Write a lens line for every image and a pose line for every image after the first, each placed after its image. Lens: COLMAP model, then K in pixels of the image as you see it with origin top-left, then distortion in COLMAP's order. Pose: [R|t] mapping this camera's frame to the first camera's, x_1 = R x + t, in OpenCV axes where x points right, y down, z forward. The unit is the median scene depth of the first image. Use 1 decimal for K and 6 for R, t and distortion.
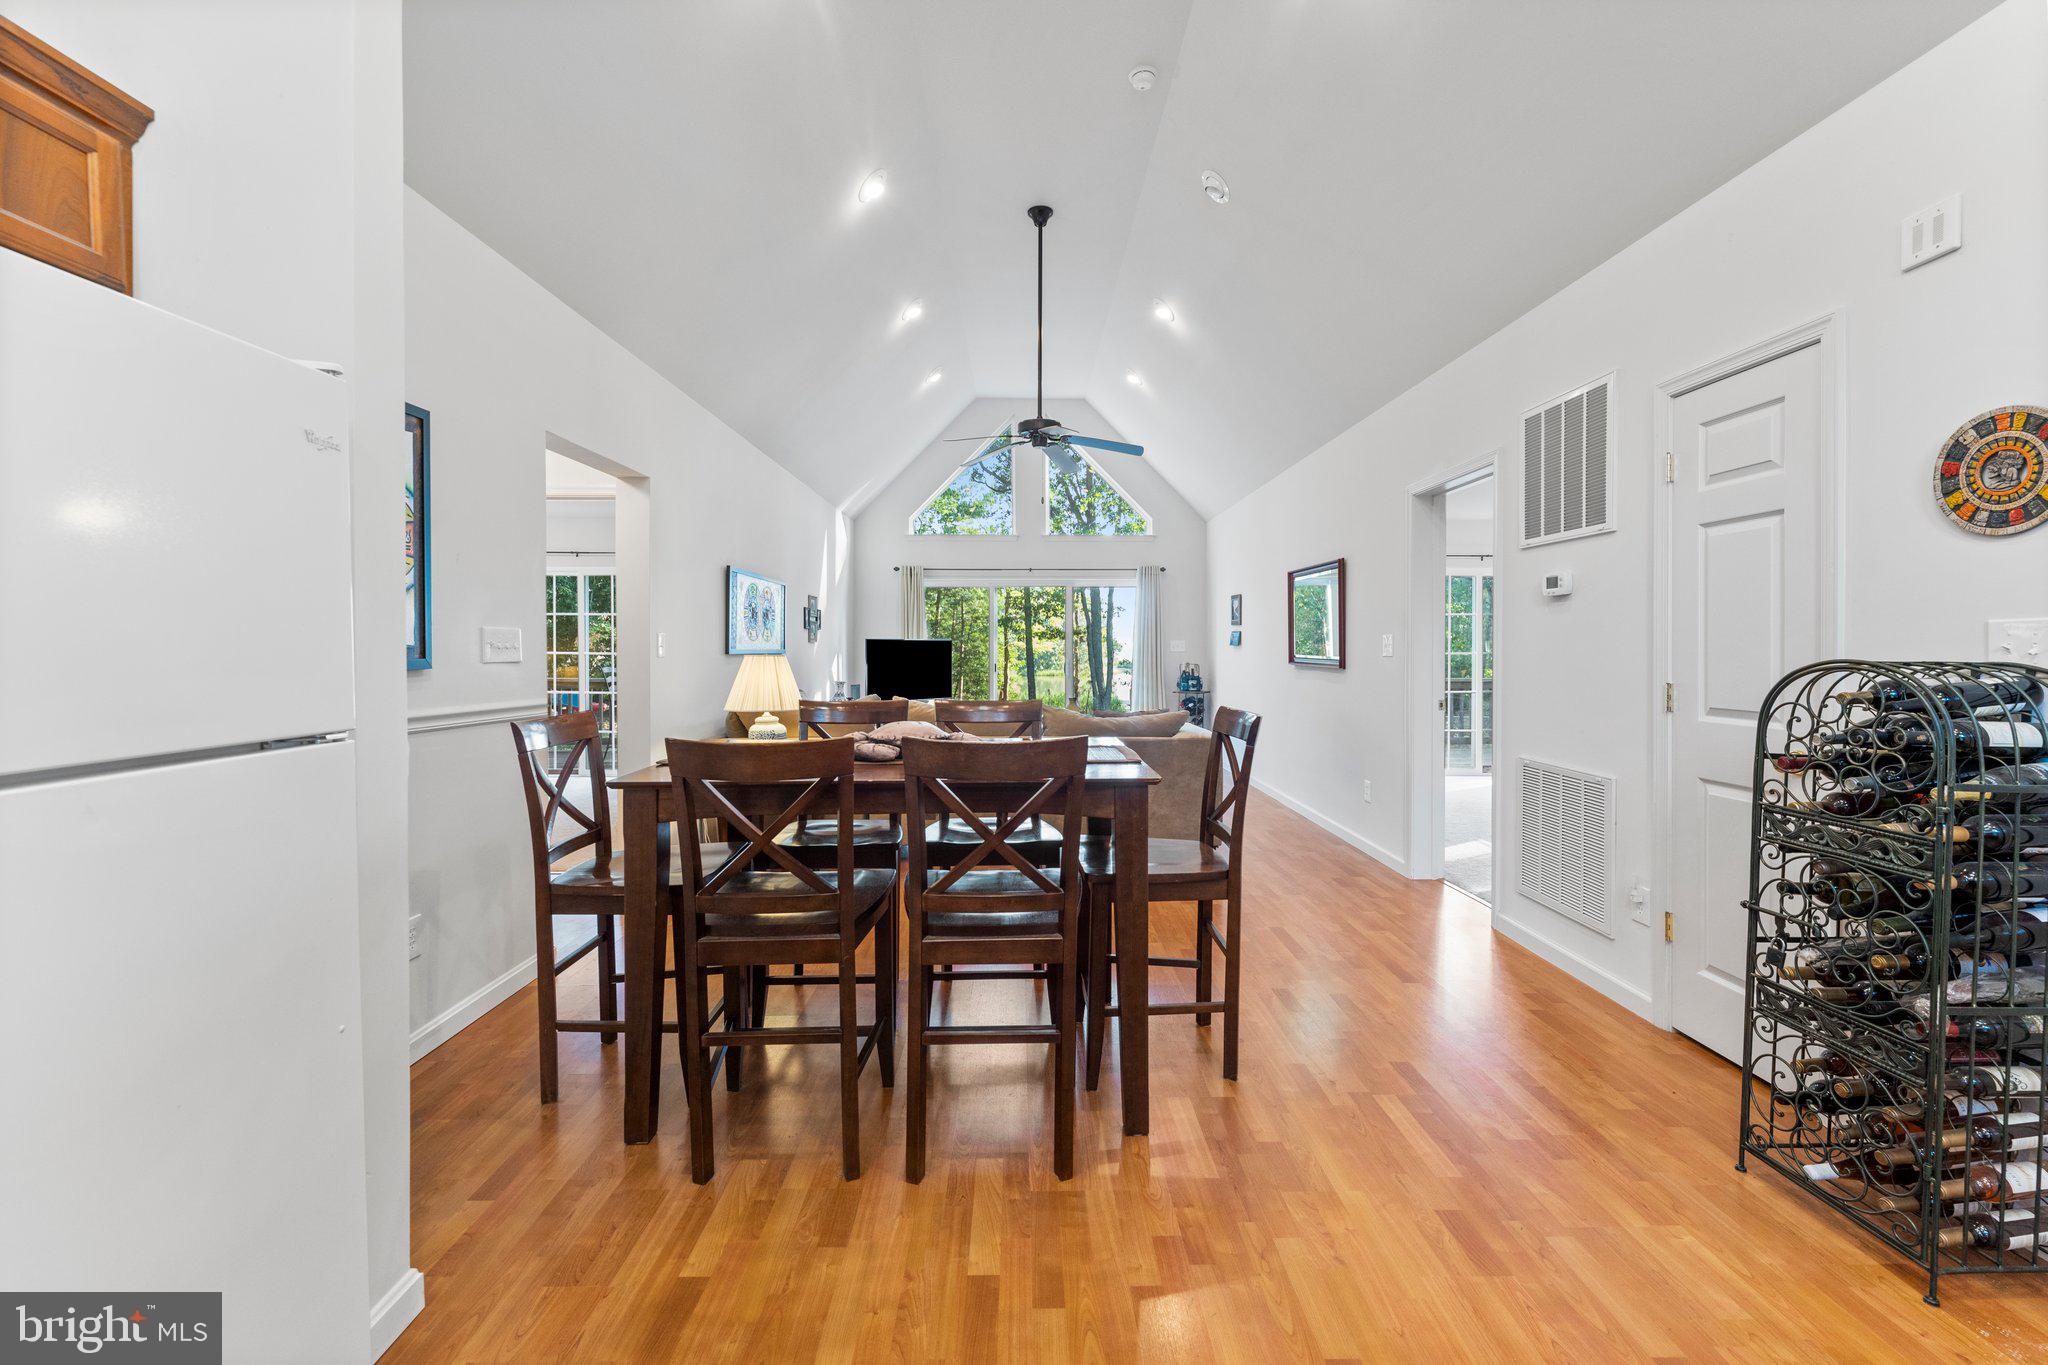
lens RADIAL K [[850.3, 0, 1028.5], [0, 850.3, 652.5], [0, 0, 1]] dist [0.022427, -0.000033]
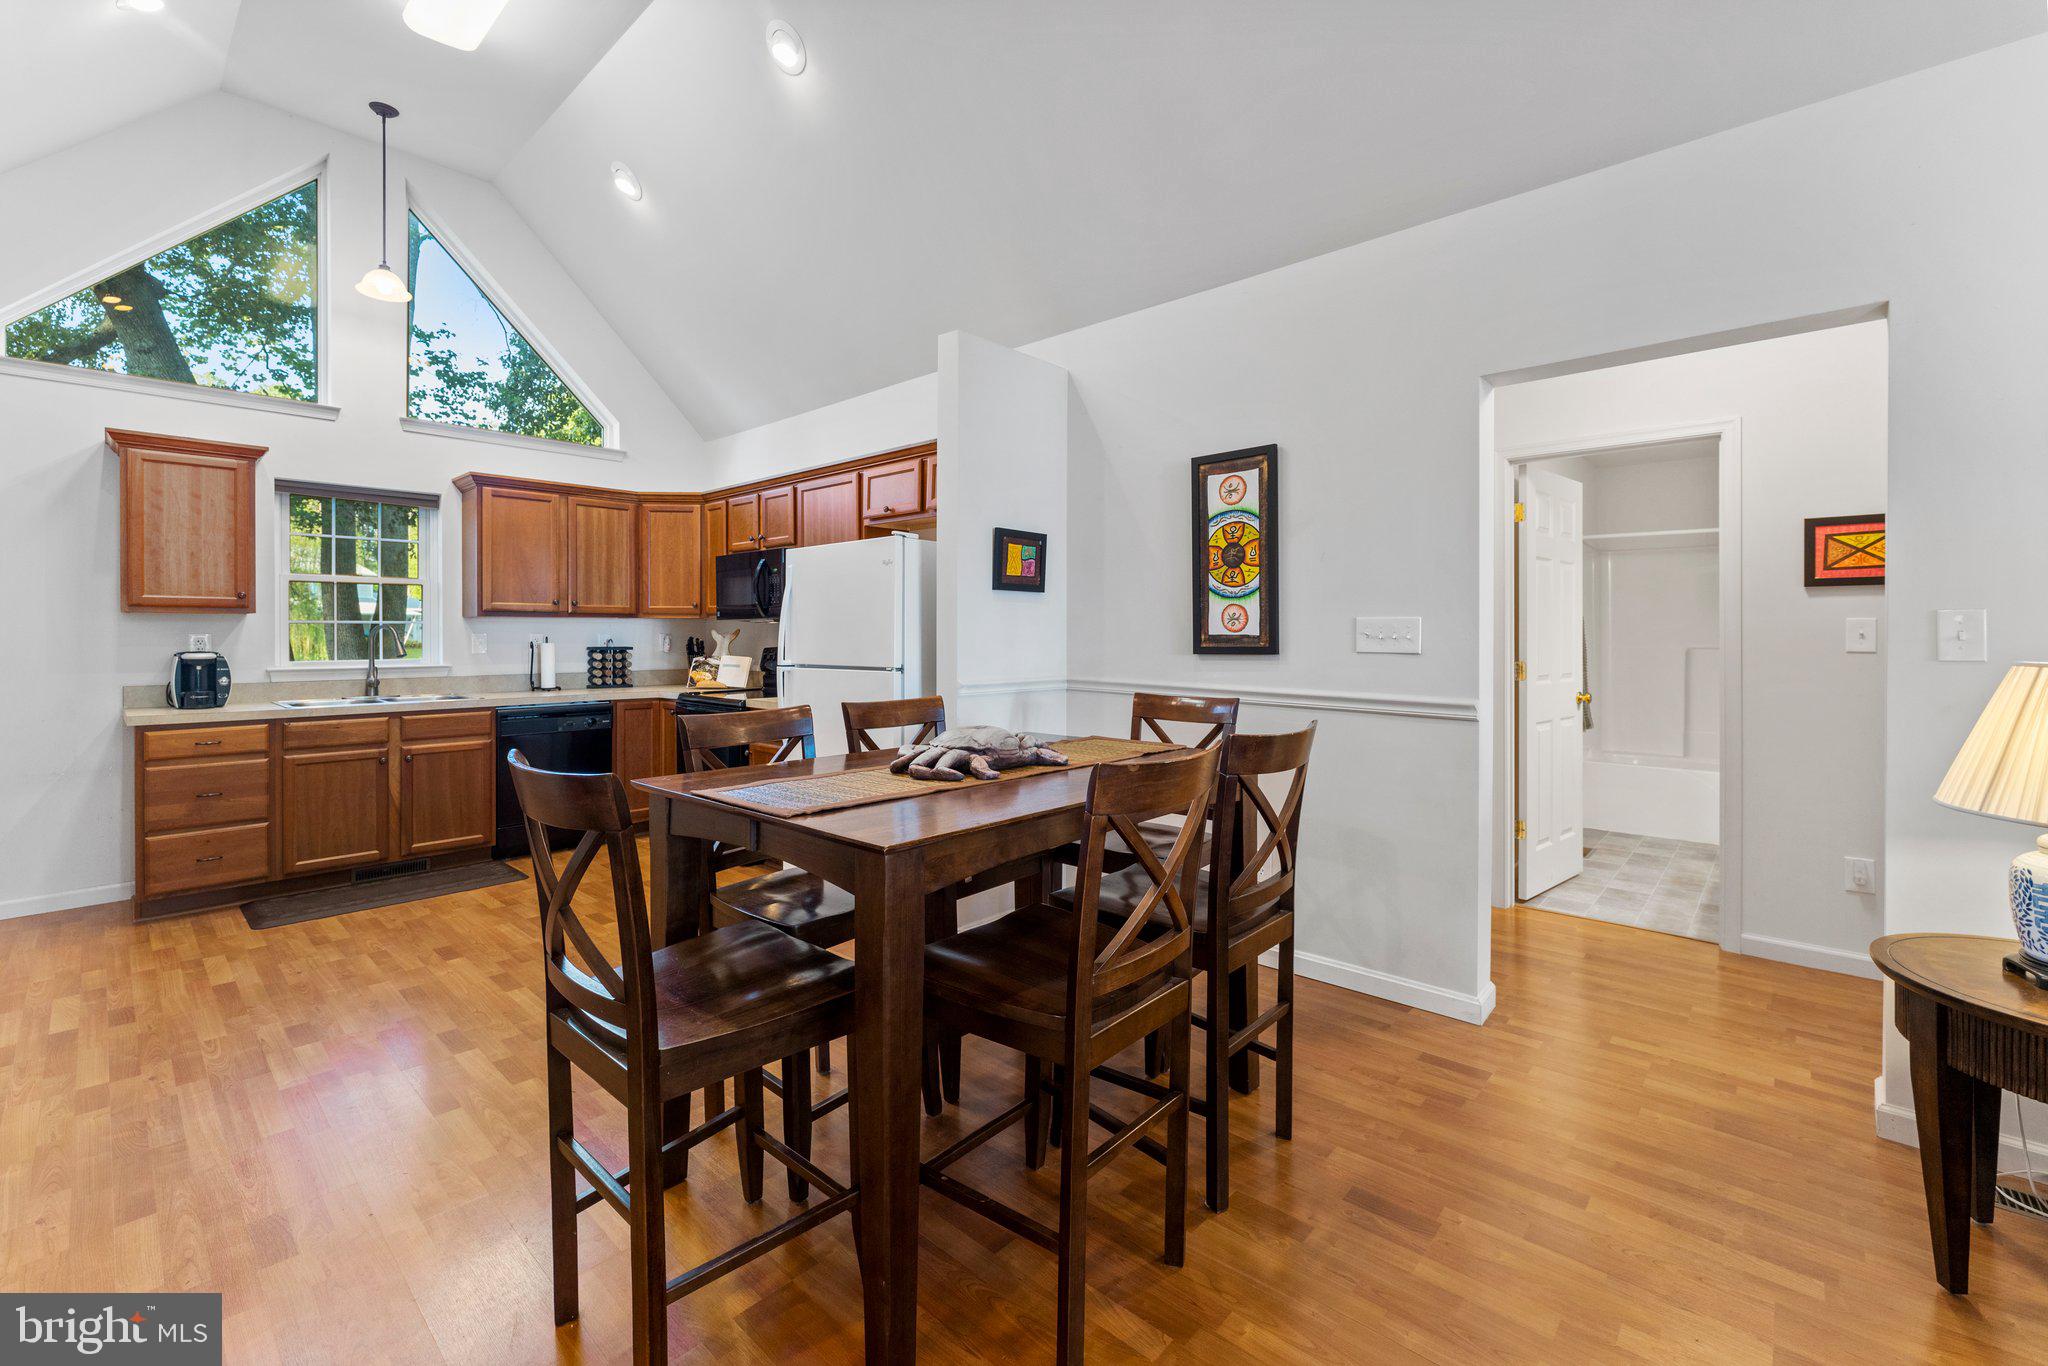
lens RADIAL K [[857.9, 0, 1020.7], [0, 857.9, 634.8], [0, 0, 1]] dist [-0.003230, 0.000066]
pose [[-0.685792, -0.000284, -0.727798, 0.122122], [-0.006482, 0.999963, 0.005718, -0.003626], [0.727769, 0.008639, -0.685768, 0.442706]]
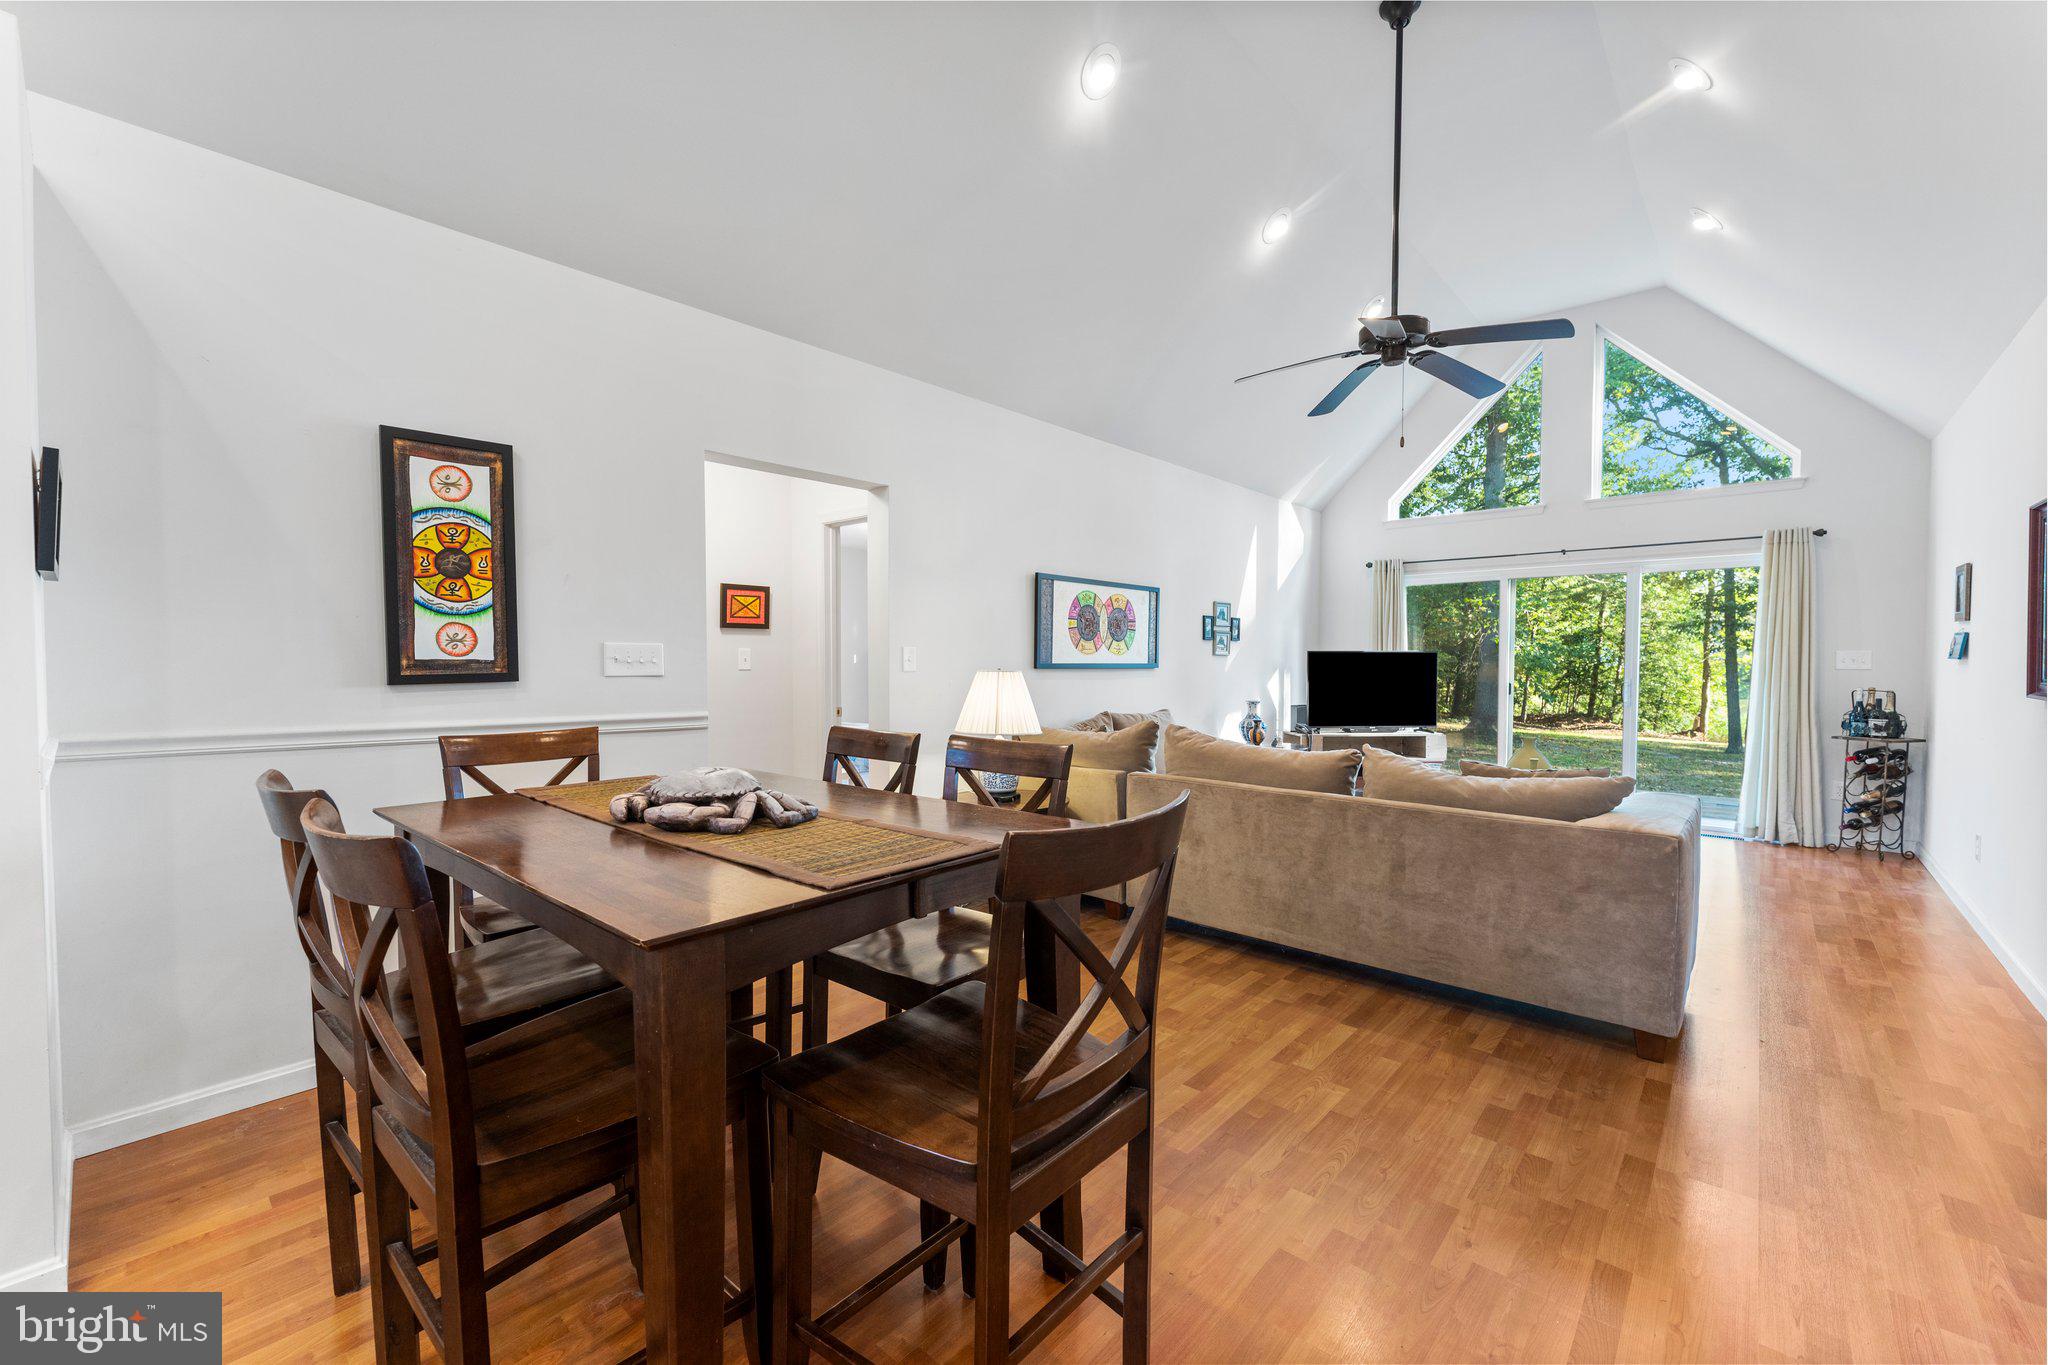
lens RADIAL K [[835.7, 0, 1025.4], [0, 835.7, 683.4], [0, 0, 1]] dist [0.001251, 0.000530]
pose [[0.740576, 0.019821, -0.671680, 0.141220], [-0.005276, 0.999706, 0.023684, -0.001778], [0.671951, -0.013996, 0.740463, 0.181240]]
